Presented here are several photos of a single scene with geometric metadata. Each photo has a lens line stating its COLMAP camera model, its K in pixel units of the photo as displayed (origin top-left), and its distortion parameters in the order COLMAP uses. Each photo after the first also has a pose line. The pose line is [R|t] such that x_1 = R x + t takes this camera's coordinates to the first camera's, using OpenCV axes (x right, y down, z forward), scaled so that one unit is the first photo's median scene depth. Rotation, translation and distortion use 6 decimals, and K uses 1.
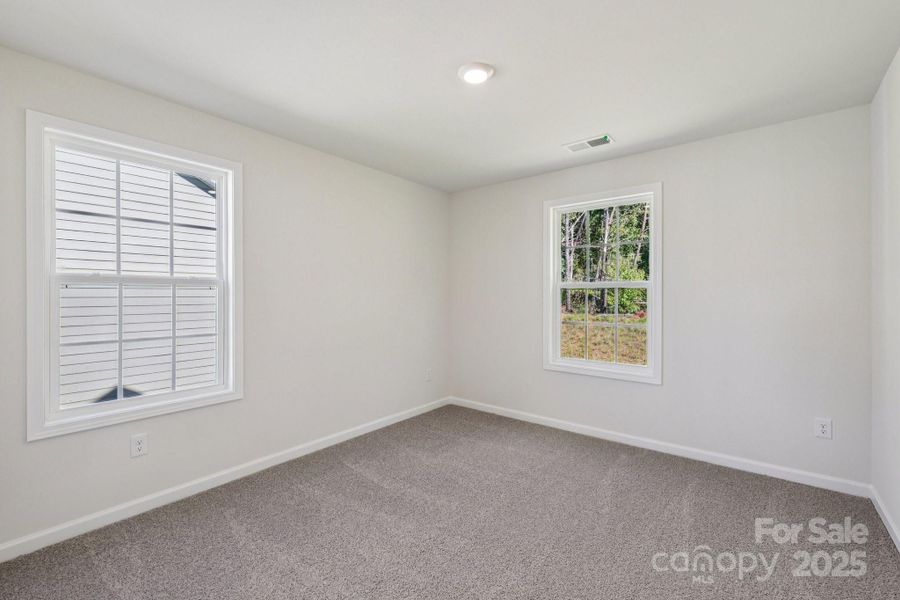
lens RADIAL K [[385.2, 0, 452.3], [0, 385.2, 294.8], [0, 0, 1]] dist [0.000440, 0.000105]
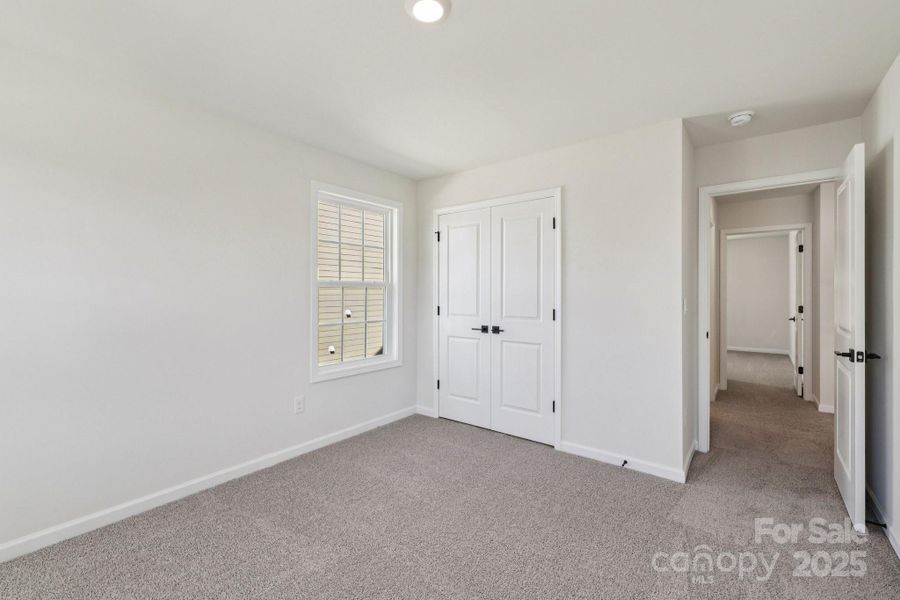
lens RADIAL K [[385.2, 0, 452.3], [0, 385.2, 294.8], [0, 0, 1]] dist [0.000440, 0.000105]
pose [[0.999879, -0.002386, 0.015380, -0.384355], [0.002359, 0.999996, 0.001773, 0.003236], [-0.015384, -0.001737, 0.999880, -0.466366]]
